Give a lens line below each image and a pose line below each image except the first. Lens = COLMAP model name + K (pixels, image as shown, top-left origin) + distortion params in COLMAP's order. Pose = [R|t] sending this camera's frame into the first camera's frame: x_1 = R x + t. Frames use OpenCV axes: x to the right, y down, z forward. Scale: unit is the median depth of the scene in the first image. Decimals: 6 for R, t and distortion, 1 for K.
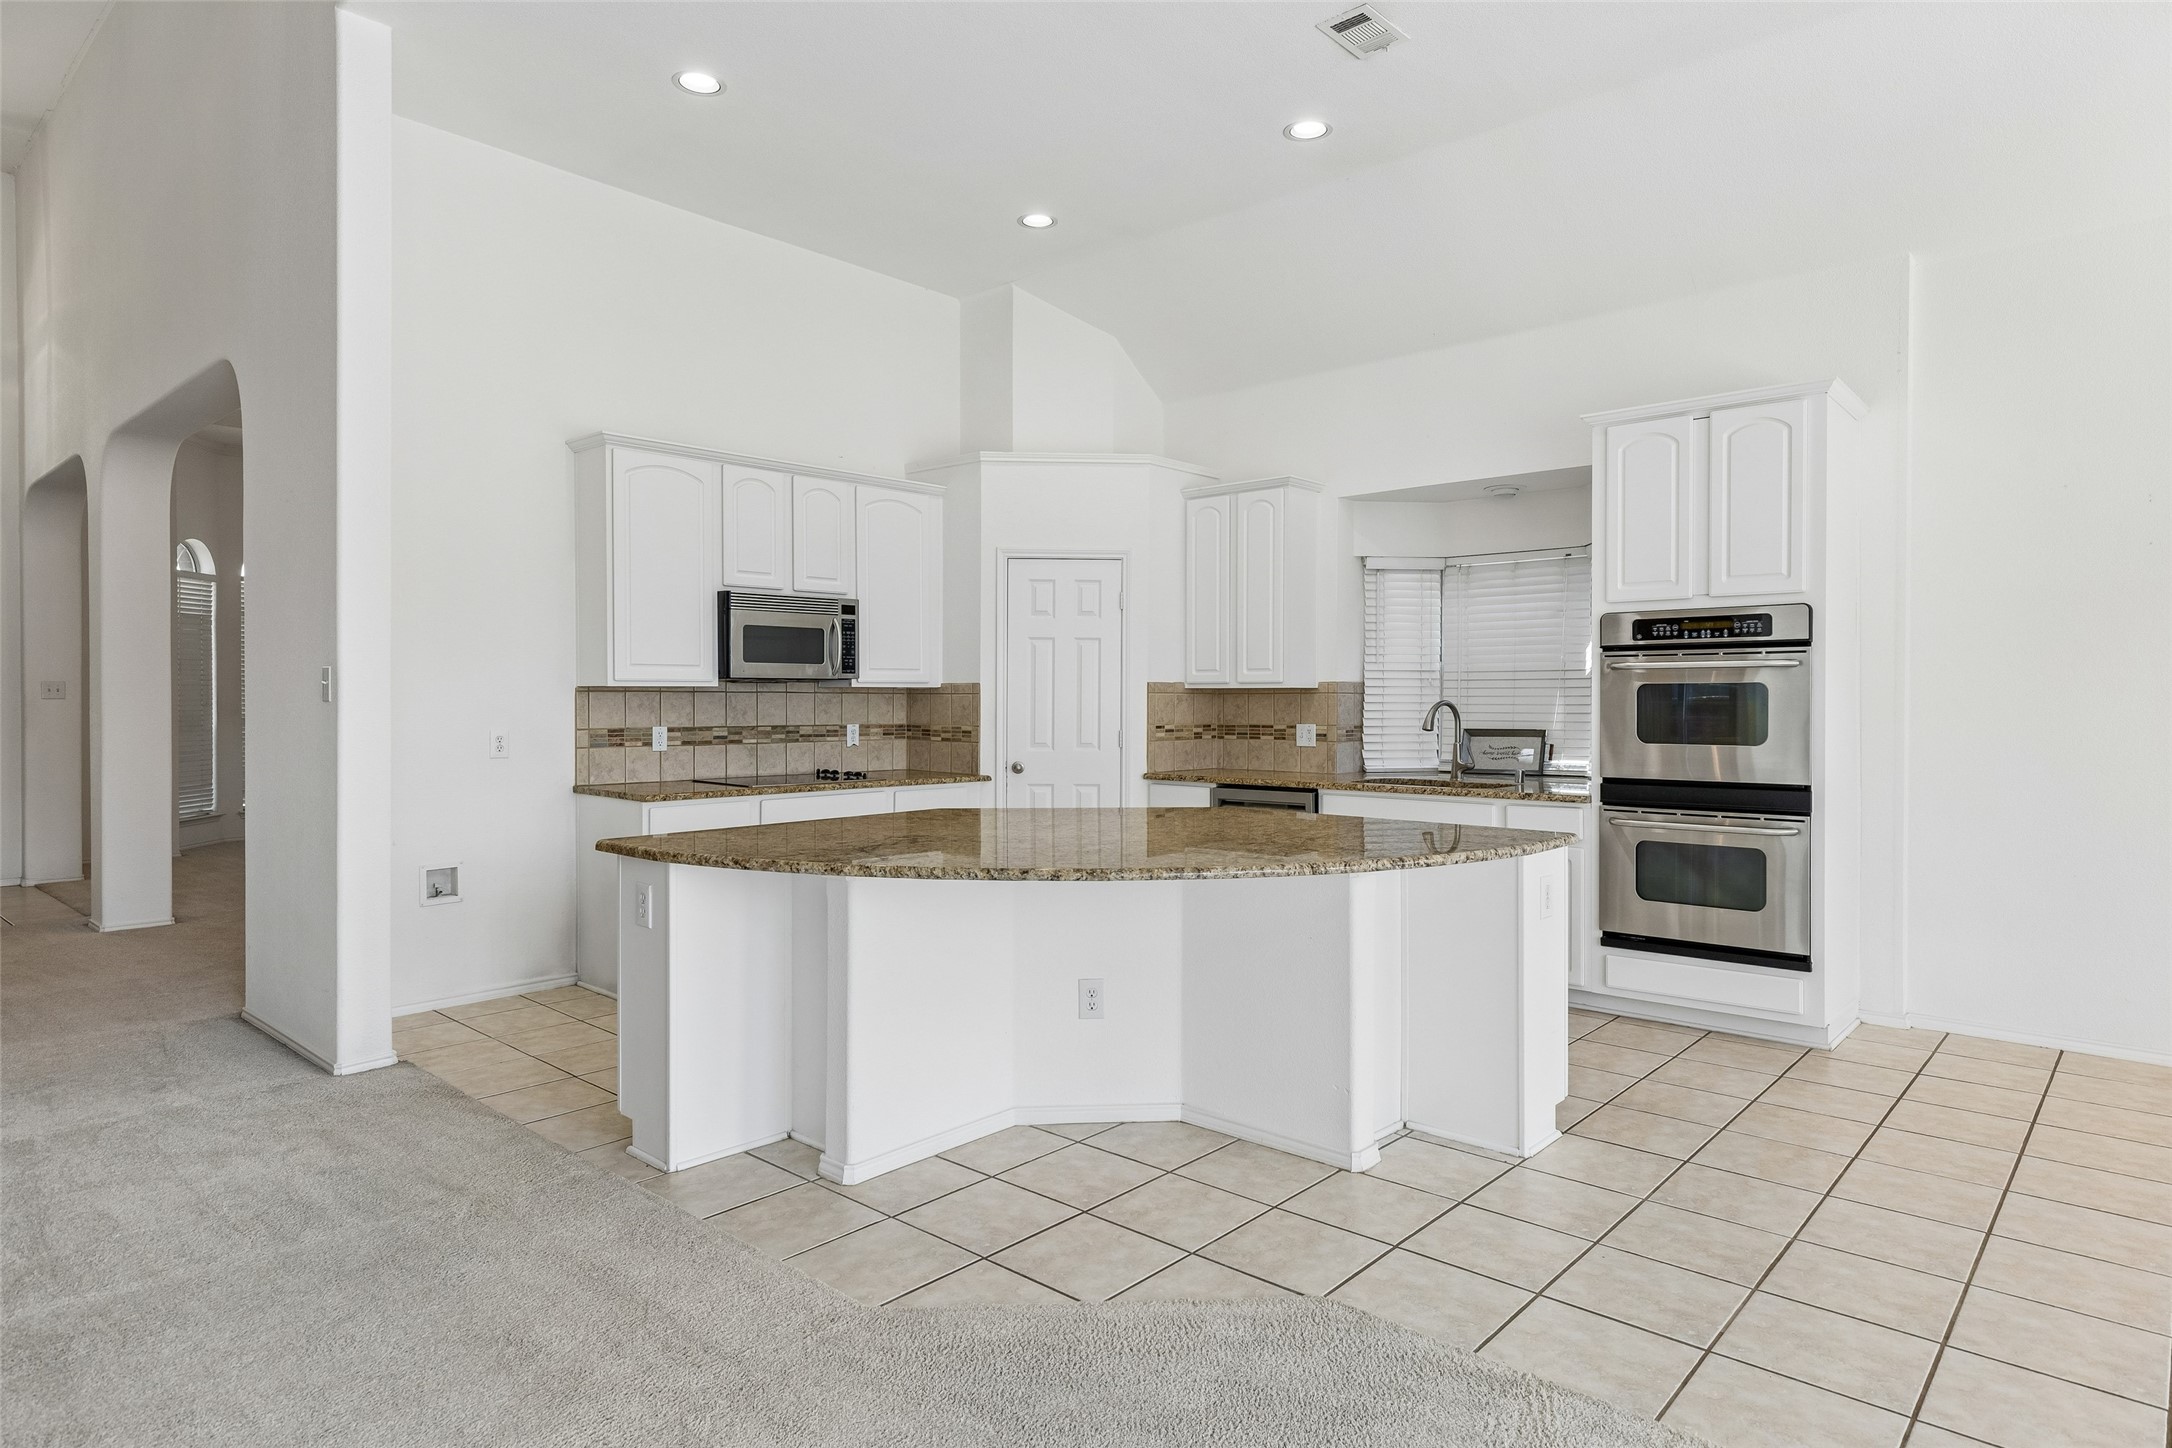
lens RADIAL K [[1213.8, 0, 1086.0], [0, 1213.8, 724.0], [0, 0, 1]] dist [0.005382, 0.000923]
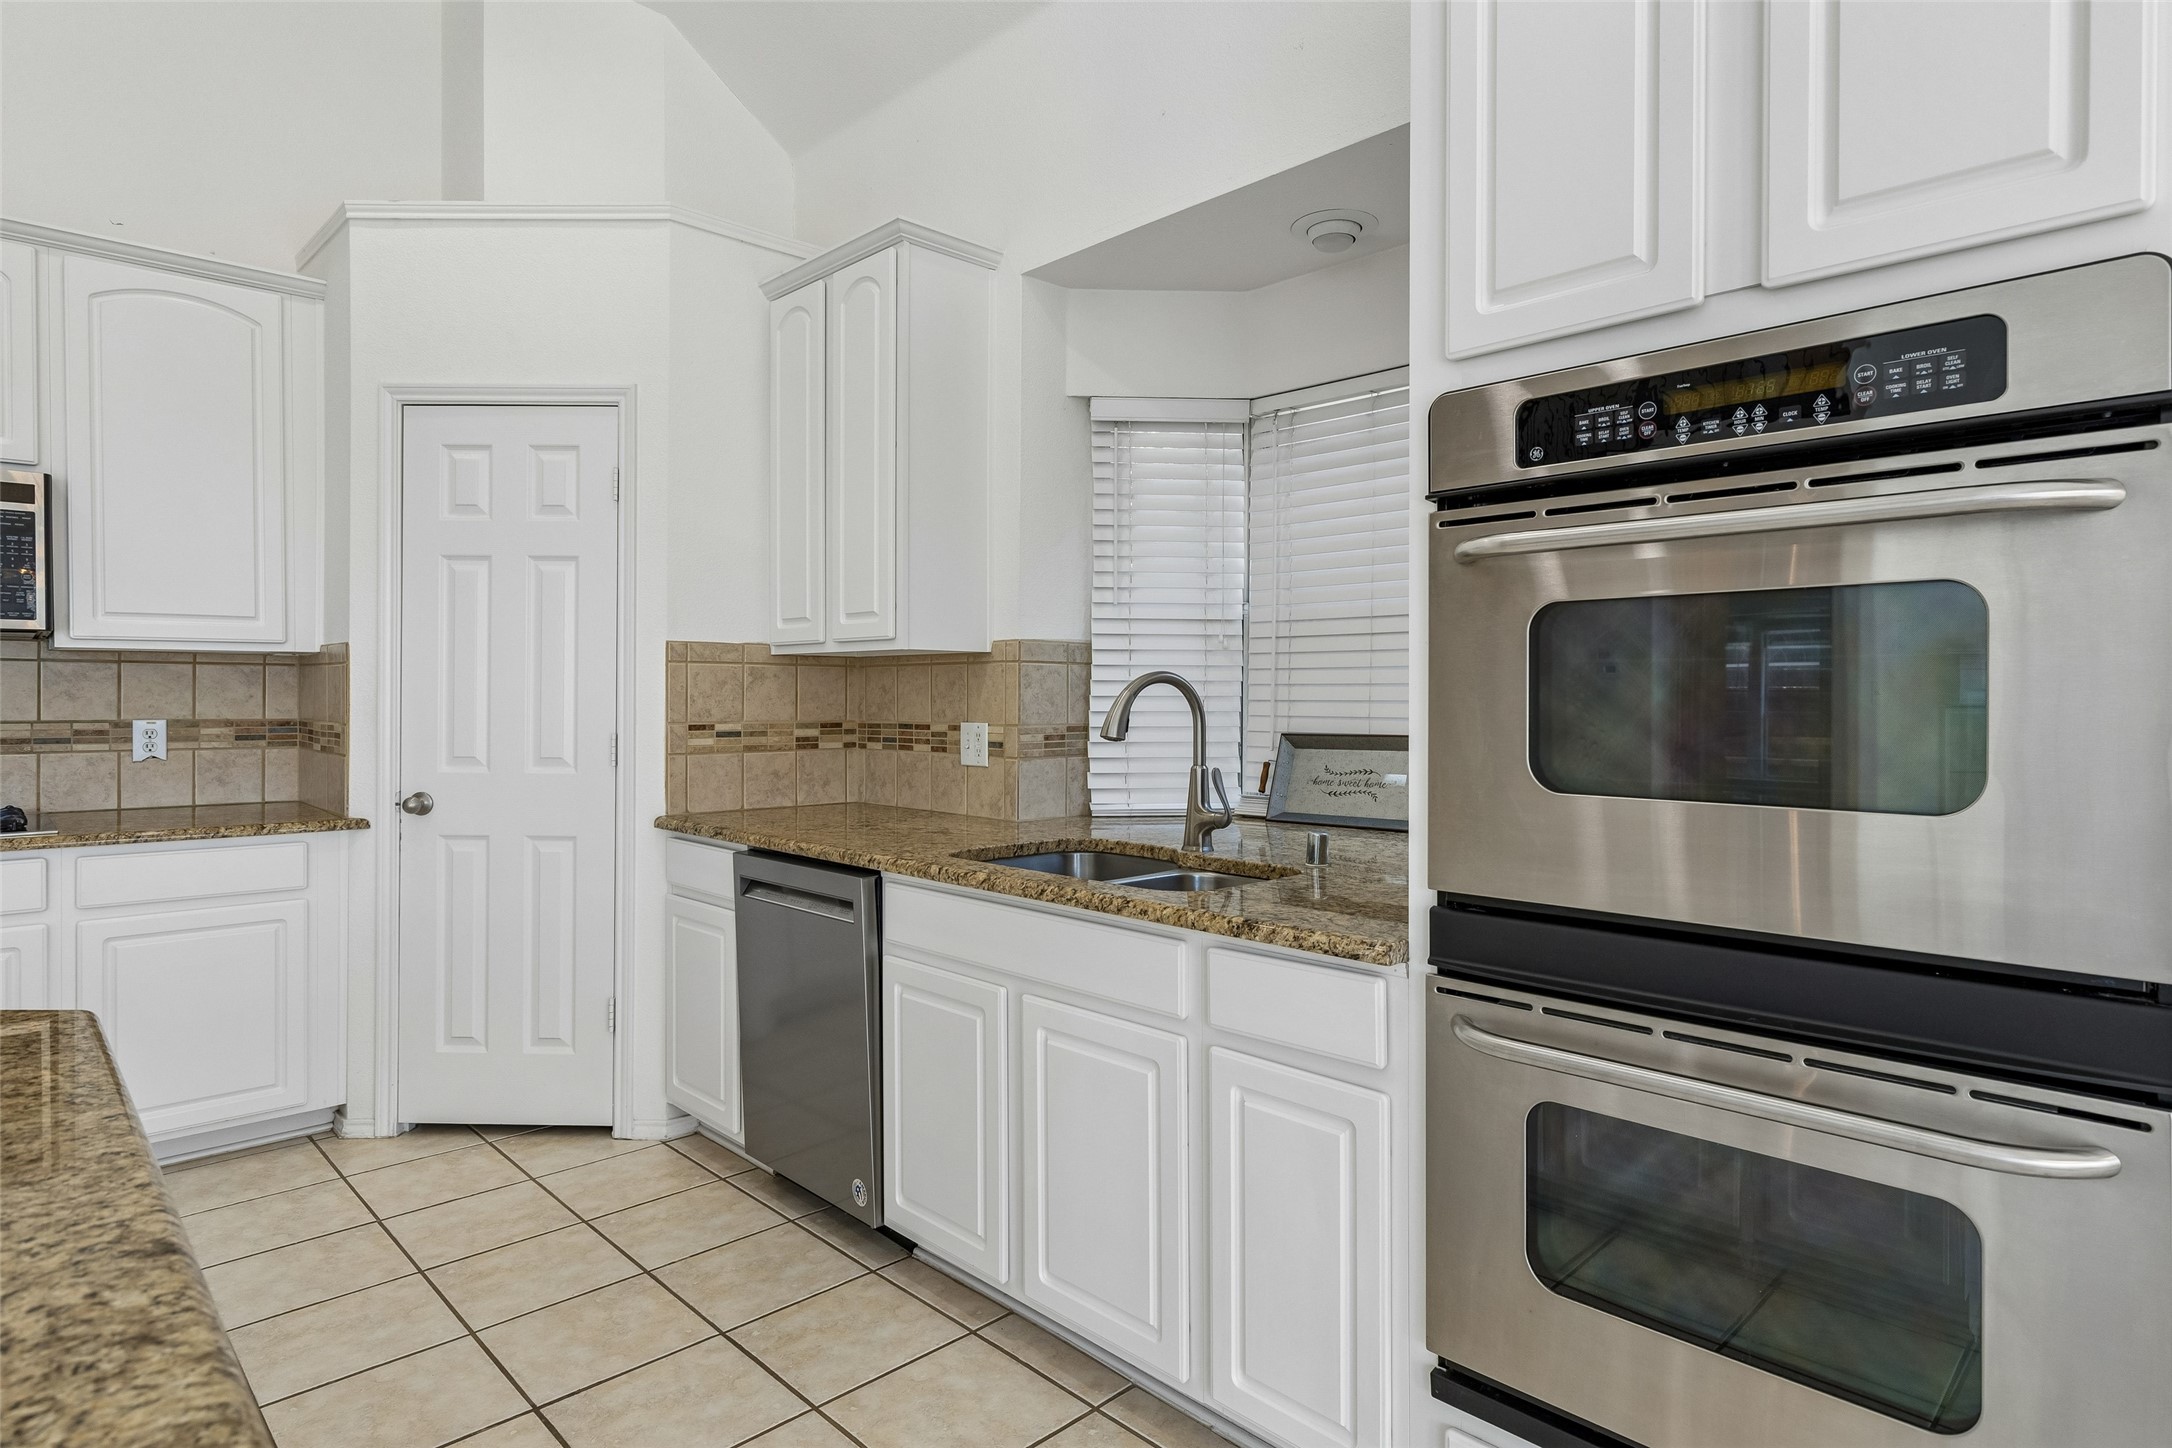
lens RADIAL K [[1192.5, 0, 1088.8], [0, 1192.5, 705.4], [0, 0, 1]] dist [0.005153, 0.000589]
pose [[0.998127, 0.003009, -0.061103, 0.270140], [-0.003693, 0.999932, -0.011083, -0.001868], [0.061066, 0.011288, 0.998070, 0.515931]]
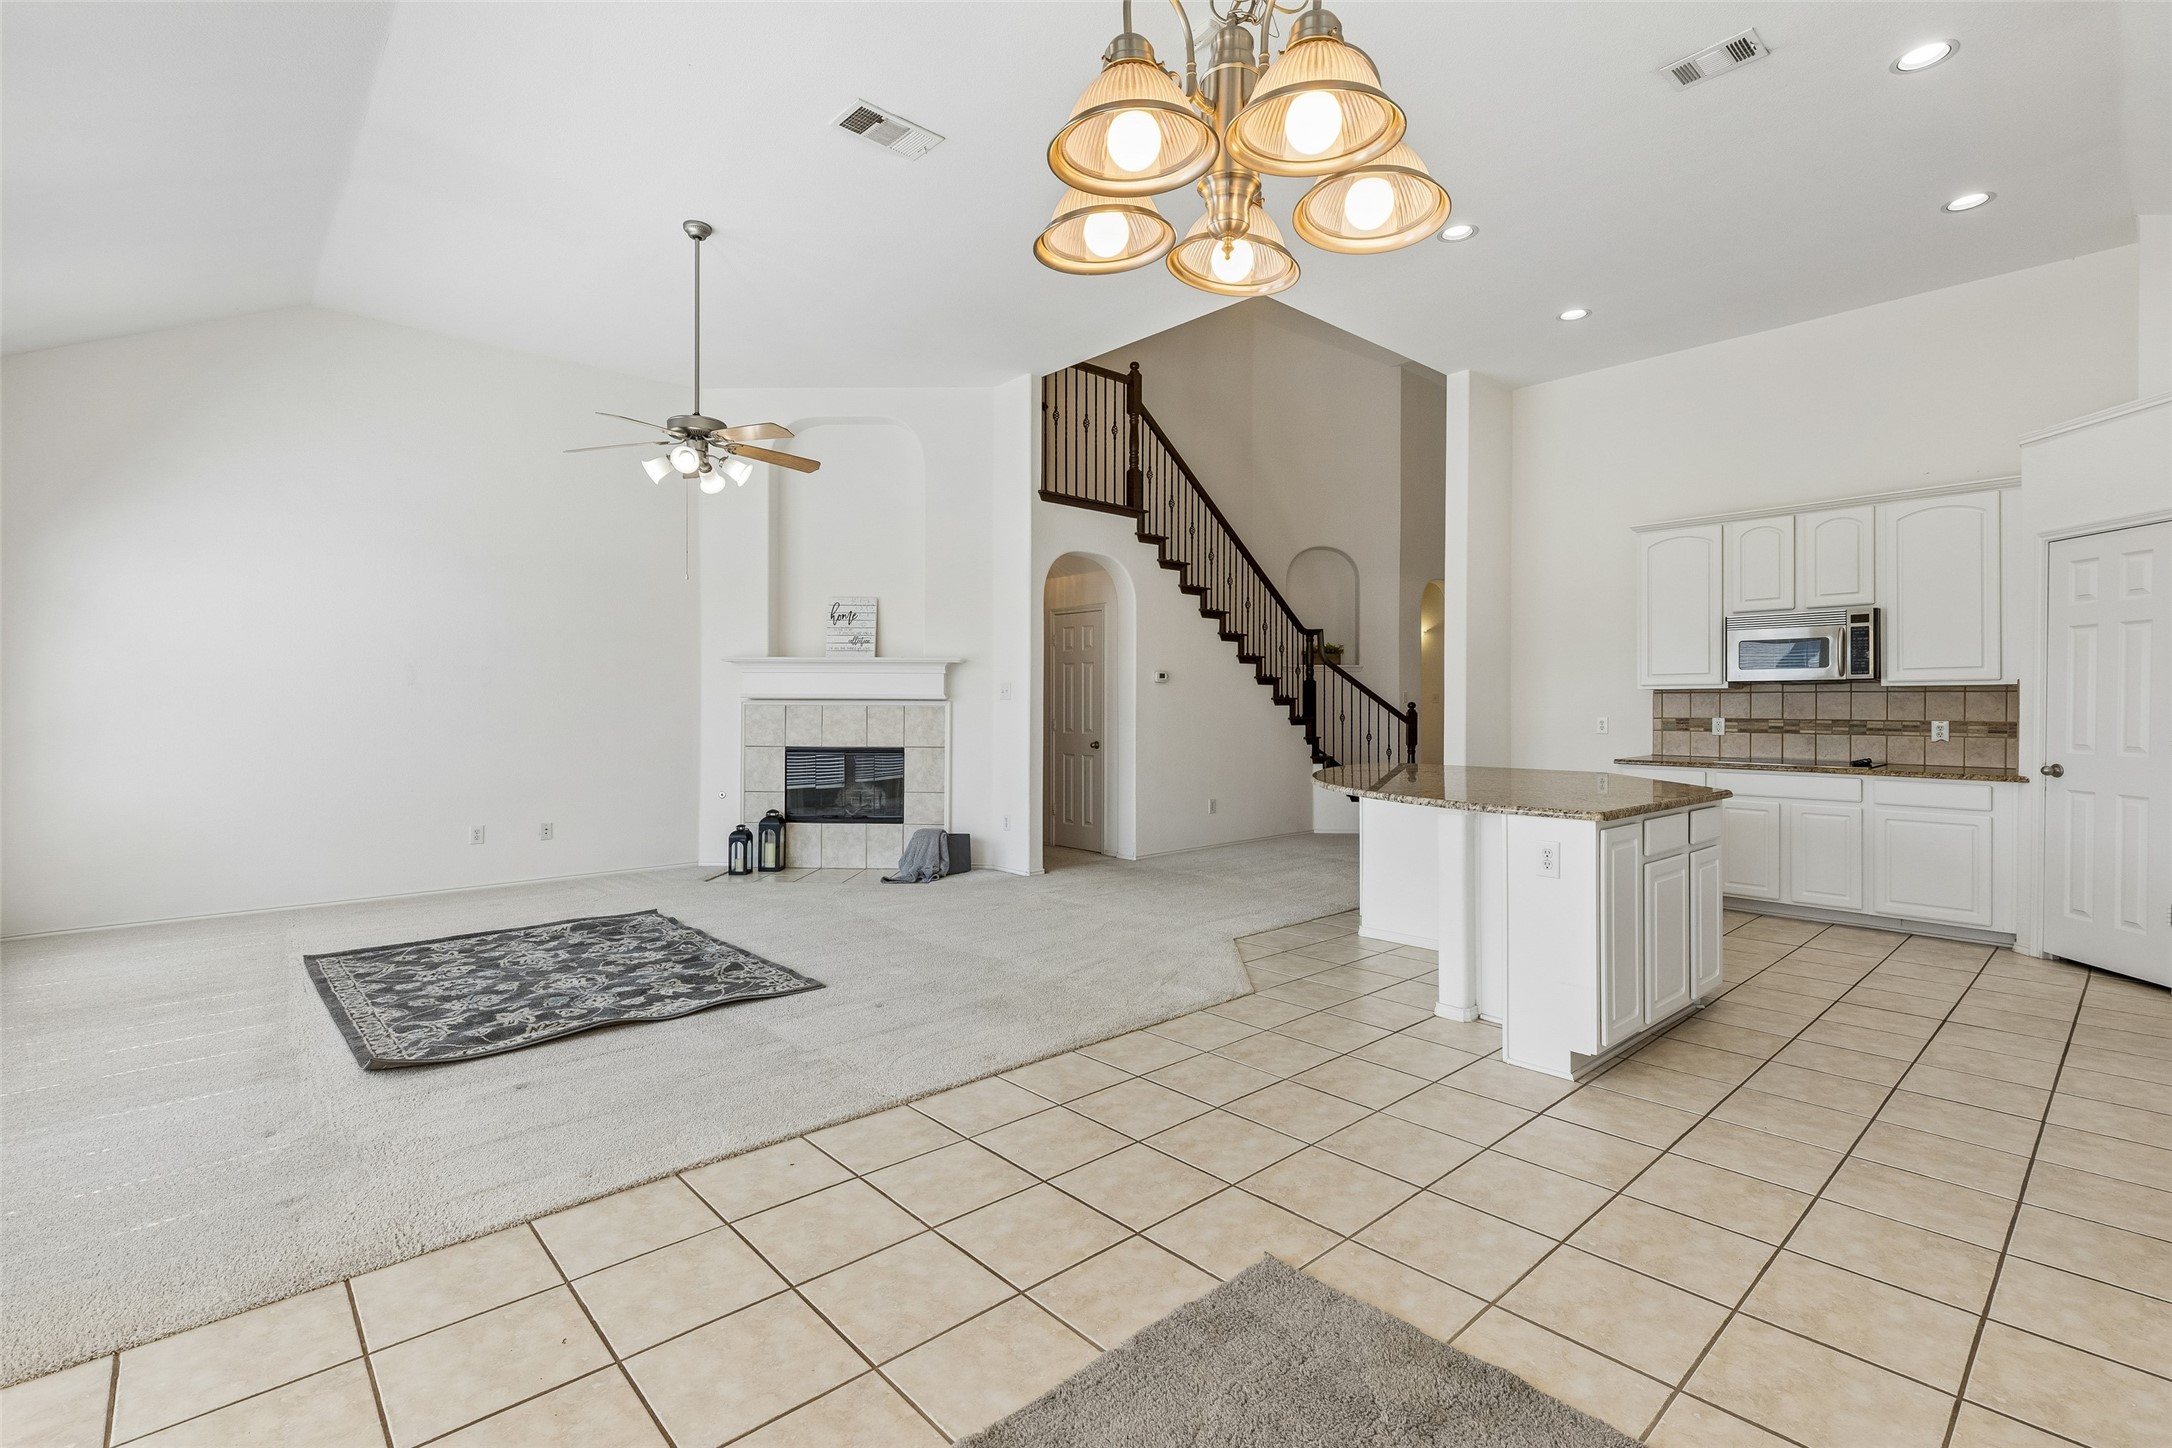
lens RADIAL K [[980.0, 0, 1105.6], [0, 980.0, 709.5], [0, 0, 1]] dist [0.009051, -0.001060]
pose [[-0.083395, 0.002880, -0.996512, 0.758374], [-0.023598, 0.999710, 0.004864, 0.003454], [0.996237, 0.023922, -0.083303, 0.362248]]
